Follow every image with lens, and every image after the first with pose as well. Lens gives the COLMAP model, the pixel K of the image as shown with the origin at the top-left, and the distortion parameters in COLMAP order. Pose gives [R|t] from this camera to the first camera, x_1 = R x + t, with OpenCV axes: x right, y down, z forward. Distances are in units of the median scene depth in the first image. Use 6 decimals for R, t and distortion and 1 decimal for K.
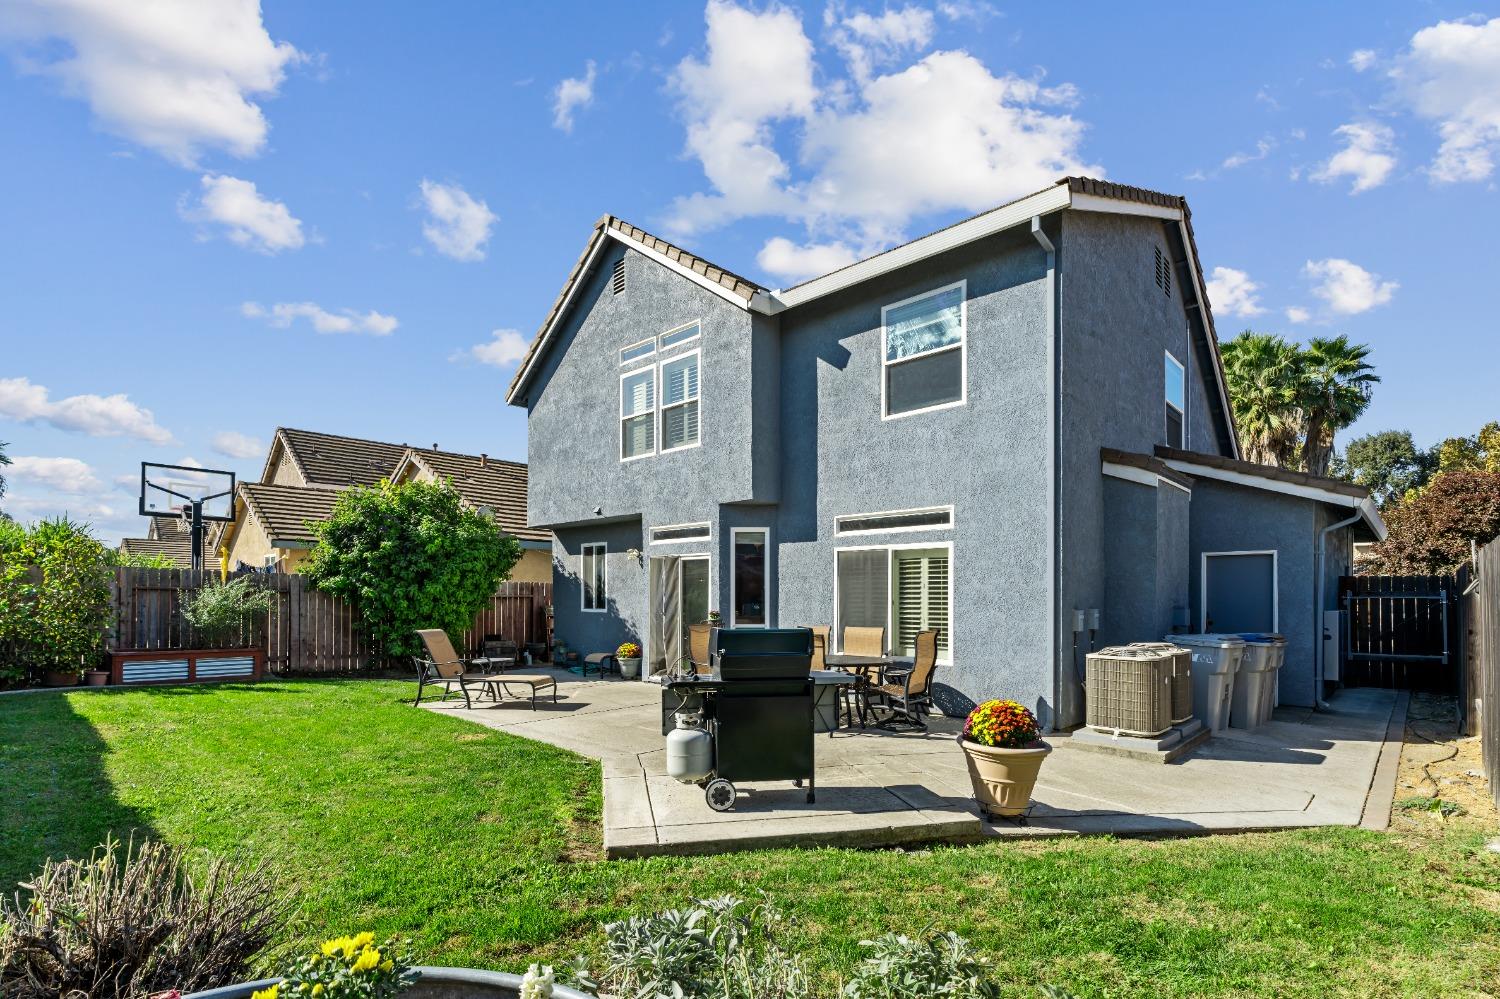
lens RADIAL K [[710.6, 0, 750.0], [0, 710.6, 591.6], [0, 0, 1]] dist [-0.001450, -0.000078]
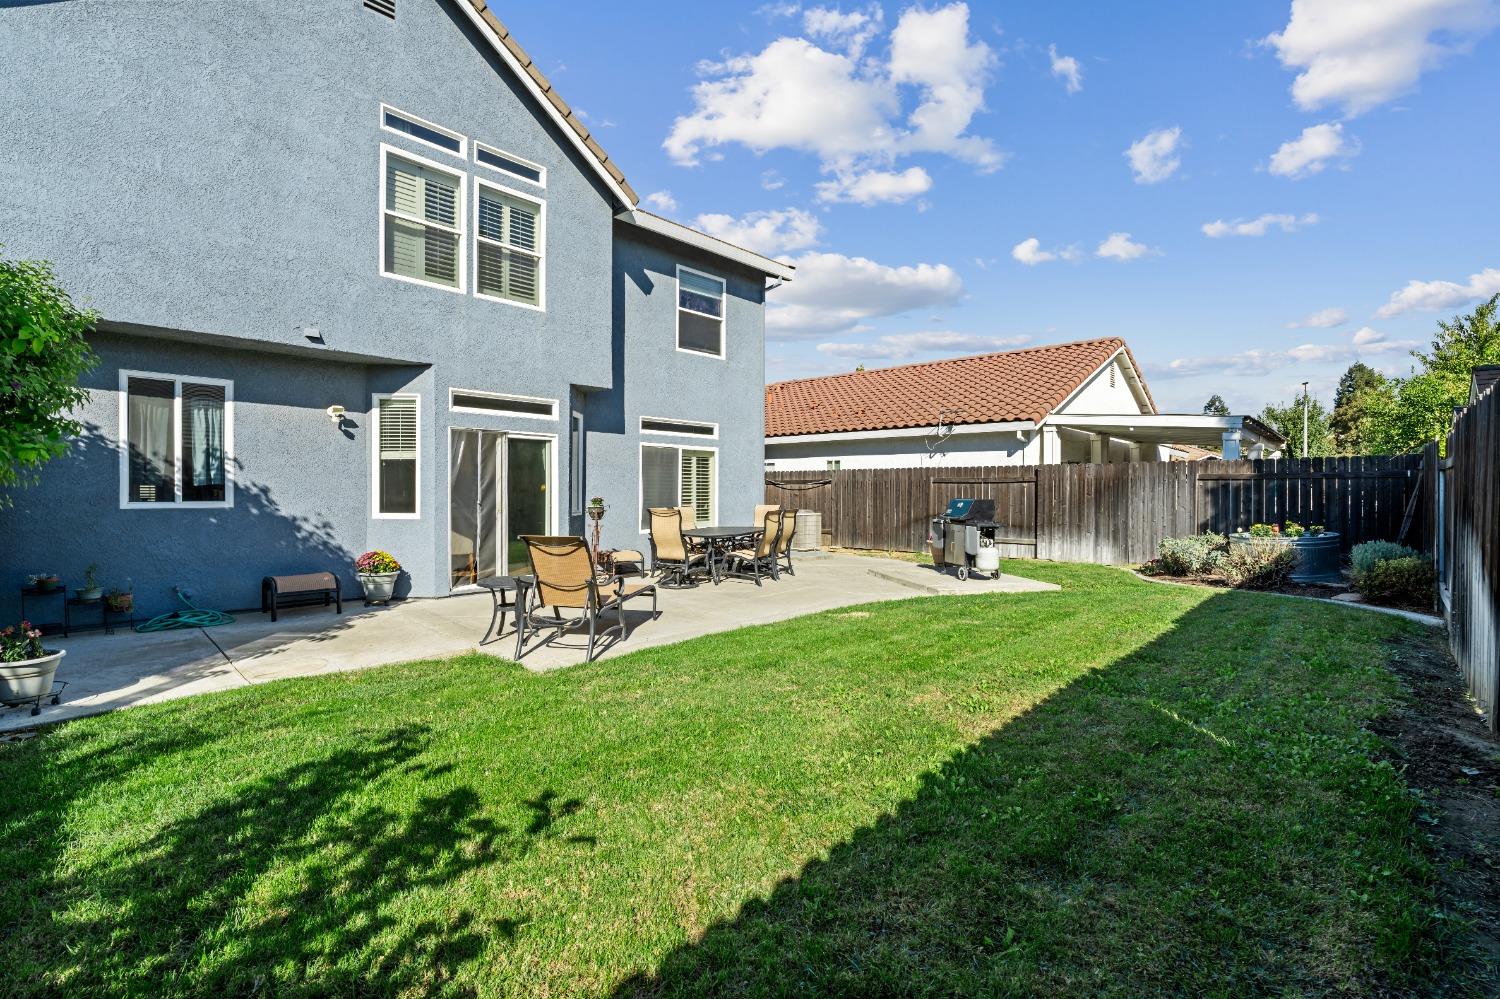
lens RADIAL K [[690.8, 0, 750.0], [0, 690.8, 499.5], [0, 0, 1]] dist [0.000133, 0.000065]
pose [[-0.017014, -0.012730, 0.999774, -1.216249], [-0.008015, 0.999889, 0.012595, 0.021134], [-0.999823, -0.007799, -0.017114, 0.974671]]
